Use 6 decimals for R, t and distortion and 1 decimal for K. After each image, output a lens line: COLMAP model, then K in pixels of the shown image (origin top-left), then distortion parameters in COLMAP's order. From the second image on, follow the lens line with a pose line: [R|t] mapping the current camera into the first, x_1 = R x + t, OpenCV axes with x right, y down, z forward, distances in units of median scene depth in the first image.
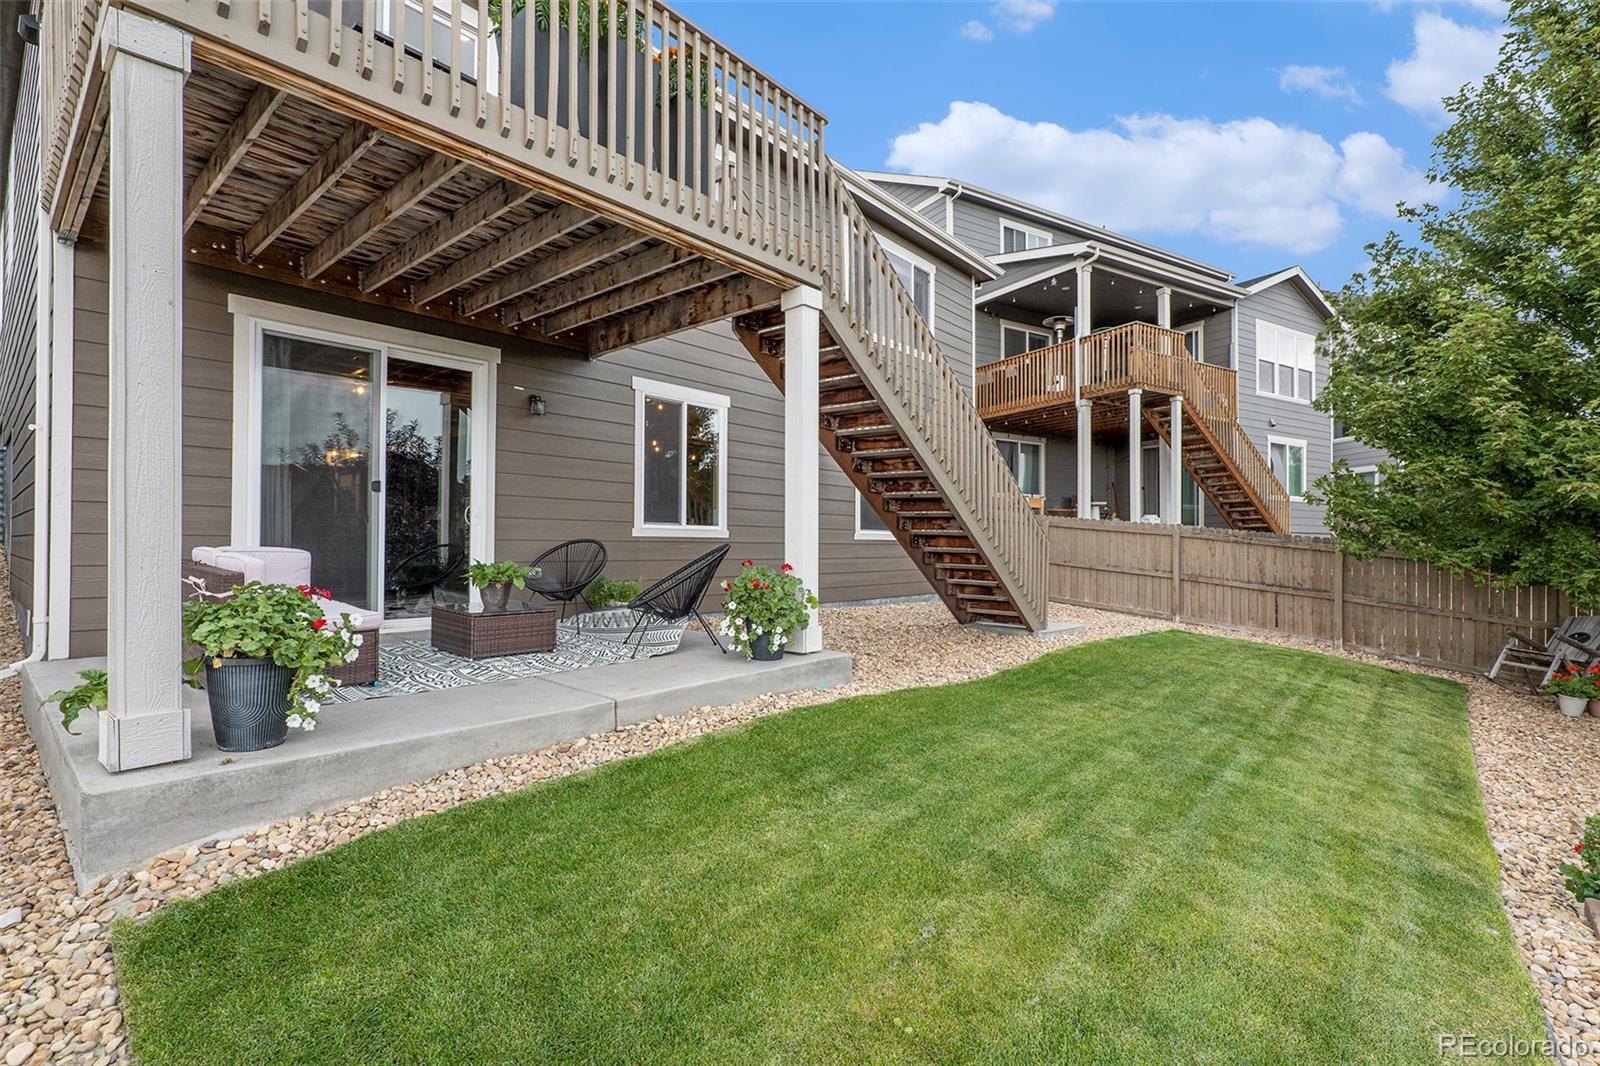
lens RADIAL K [[734.8, 0, 784.4], [0, 734.8, 539.3], [0, 0, 1]] dist [-0.000455, 0.000210]
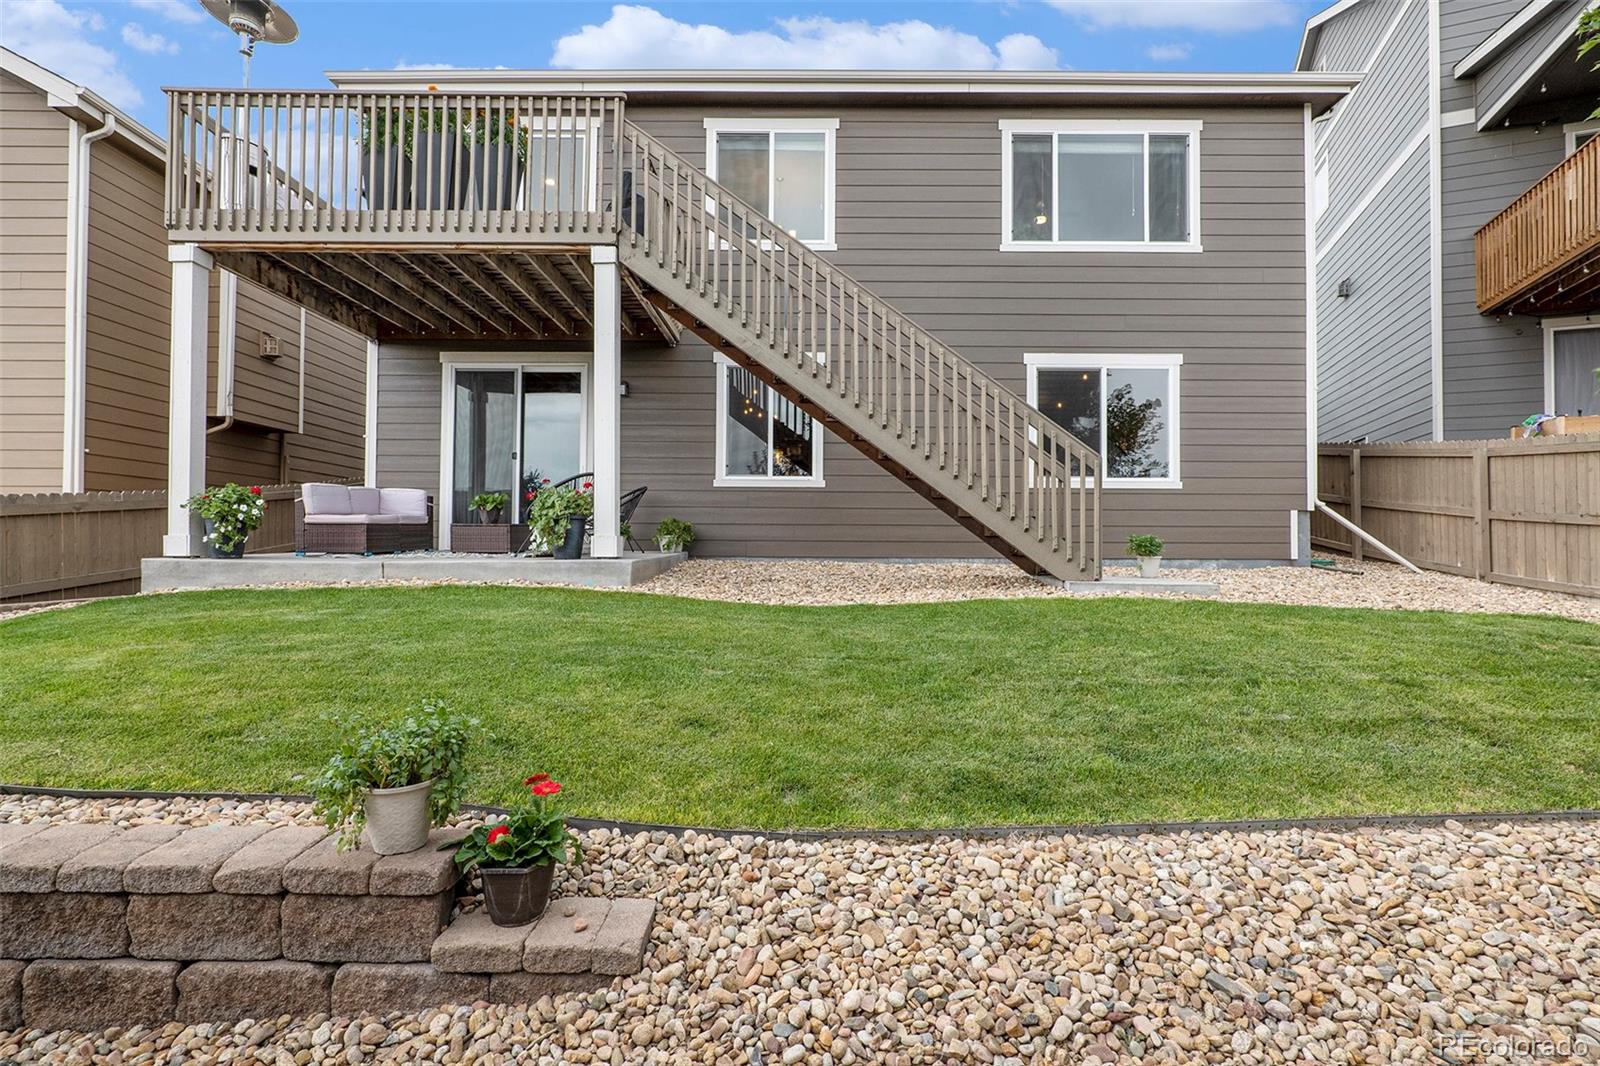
lens RADIAL K [[730.2, 0, 795.6], [0, 730.2, 538.8], [0, 0, 1]] dist [0.011098, 0.000193]
pose [[0.664229, -0.012561, -0.747424, 1.025992], [0.002518, 0.999891, -0.014566, 0.132339], [0.747525, 0.007794, 0.664188, 0.422551]]
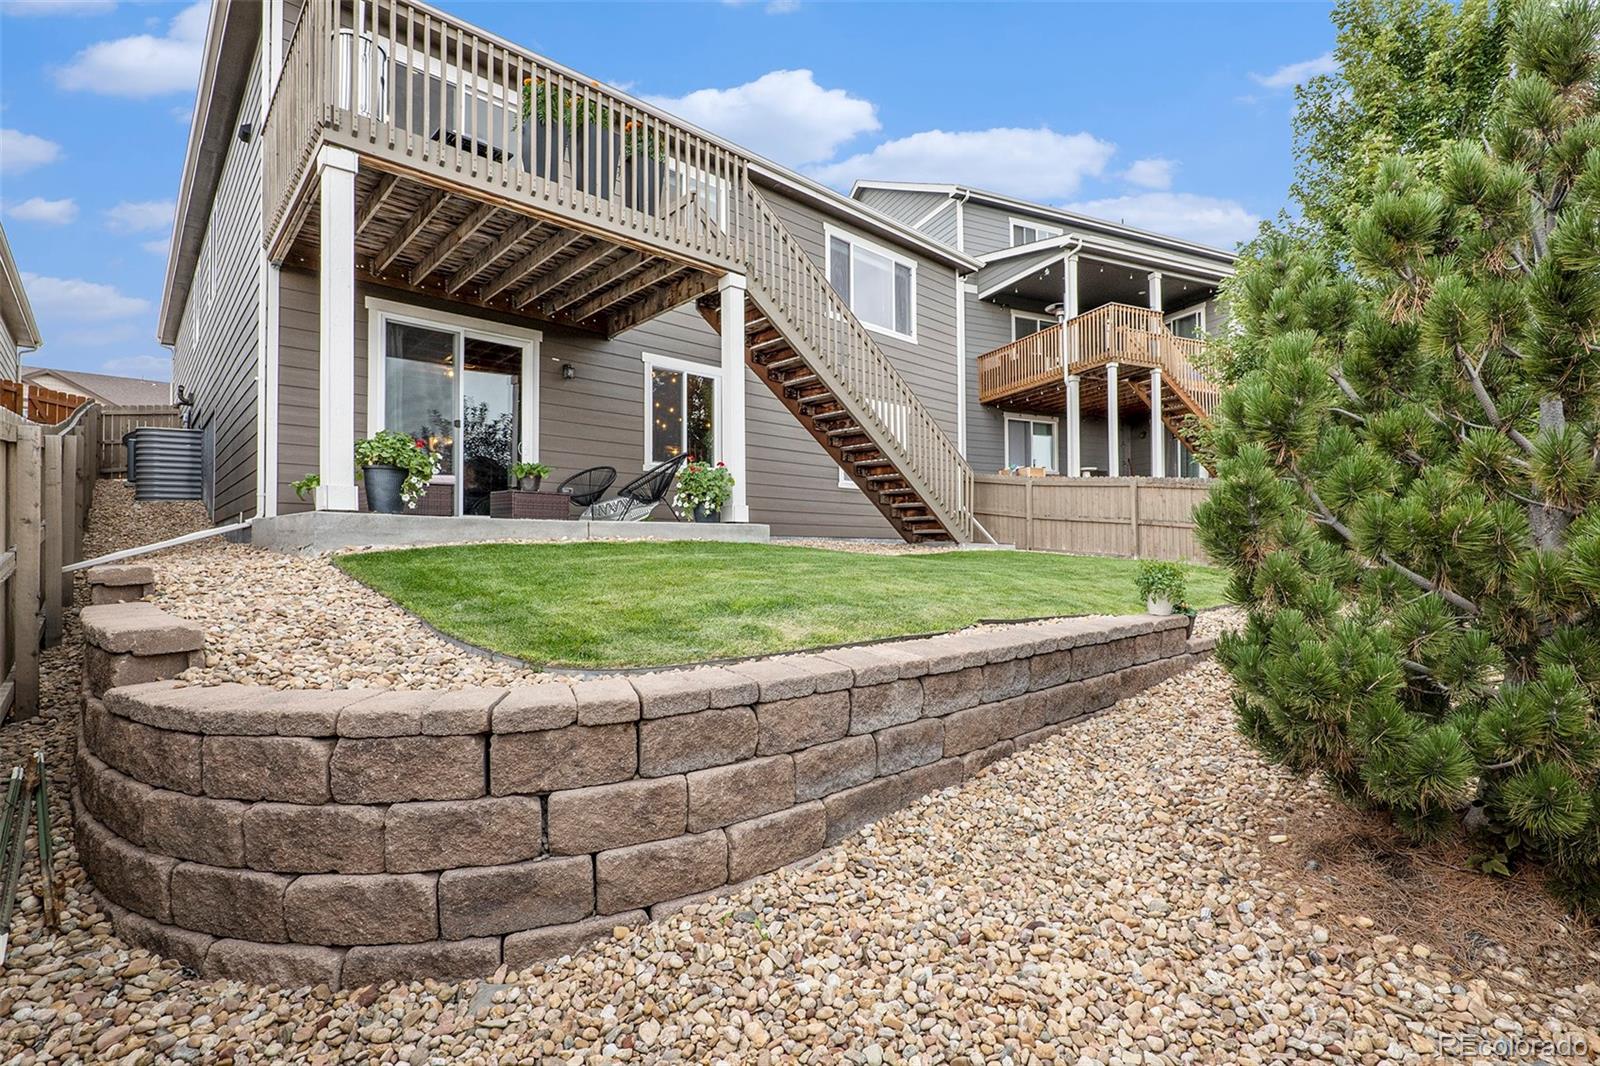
lens RADIAL K [[749.0, 0, 799.4], [0, 749.0, 545.0], [0, 0, 1]] dist [0.000357, -0.000083]
pose [[0.994765, -0.013117, -0.101346, 0.282047], [0.011618, 0.999814, -0.015374, 0.205269], [0.101529, 0.014116, 0.994732, -0.431622]]
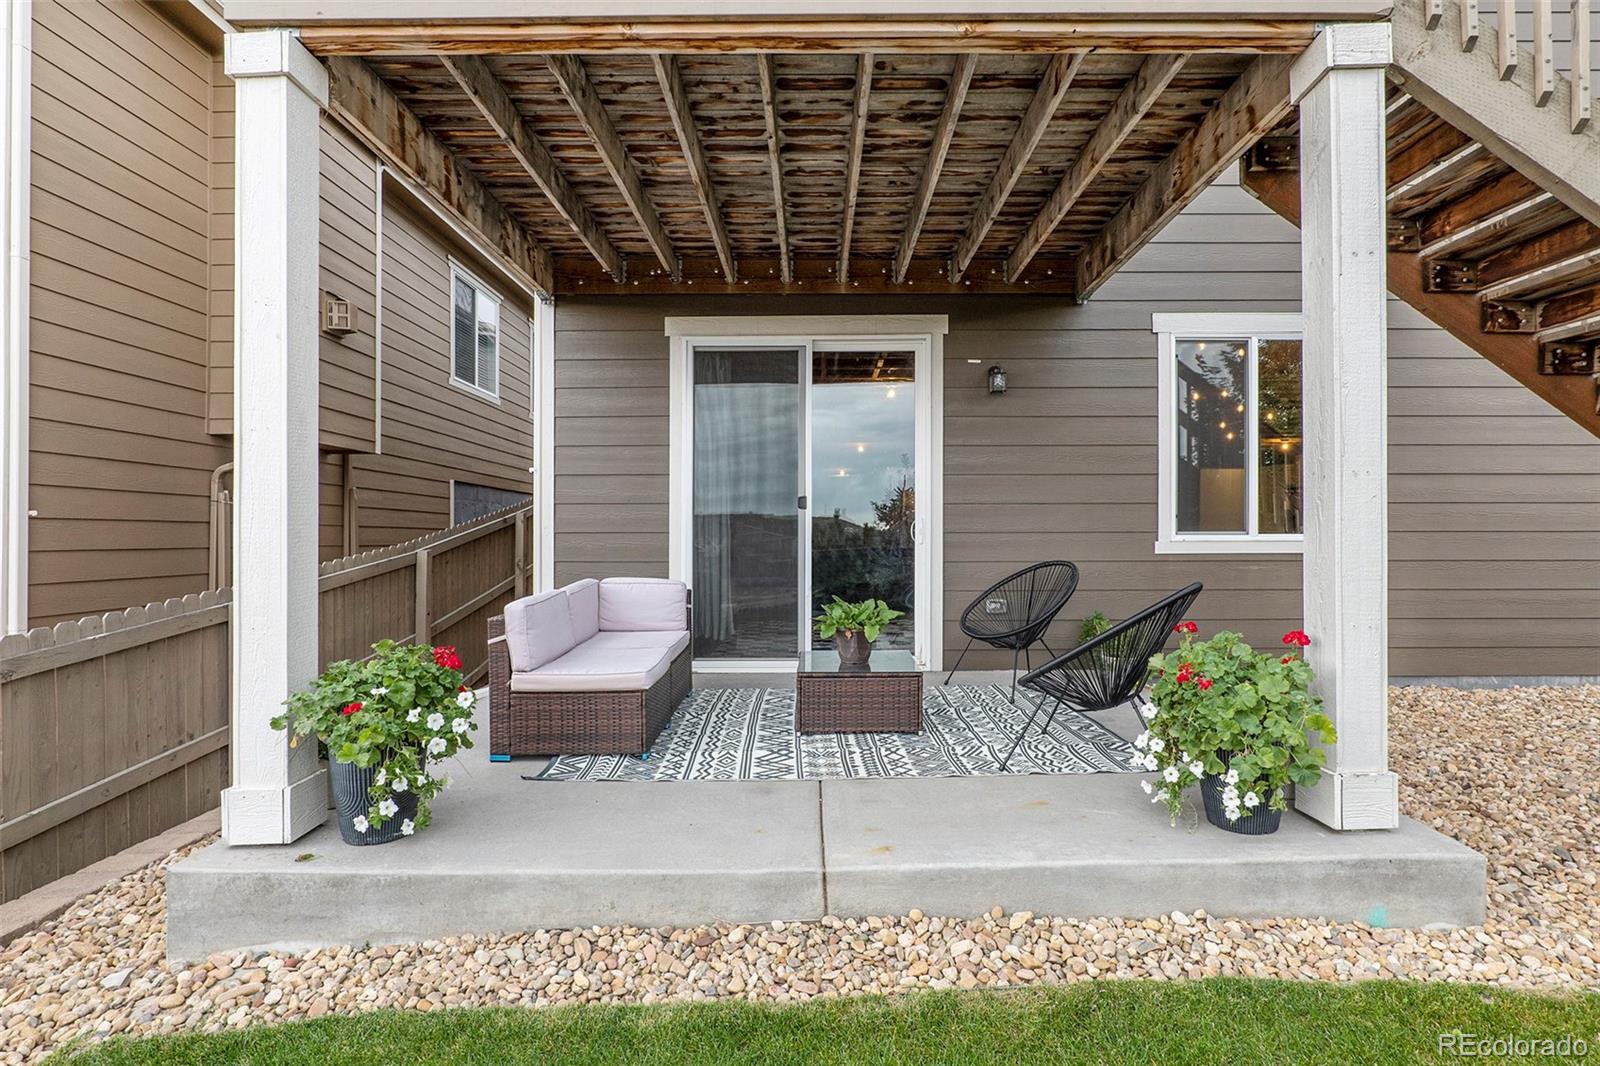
lens RADIAL K [[788.5, 0, 832.5], [0, 788.5, 541.3], [0, 0, 1]] dist [-0.003614, -0.000043]
pose [[0.677104, -0.008383, -0.735839, 0.159577], [0.014900, 0.999886, 0.002319, -0.027939], [0.735736, -0.012534, 0.677152, 0.398368]]
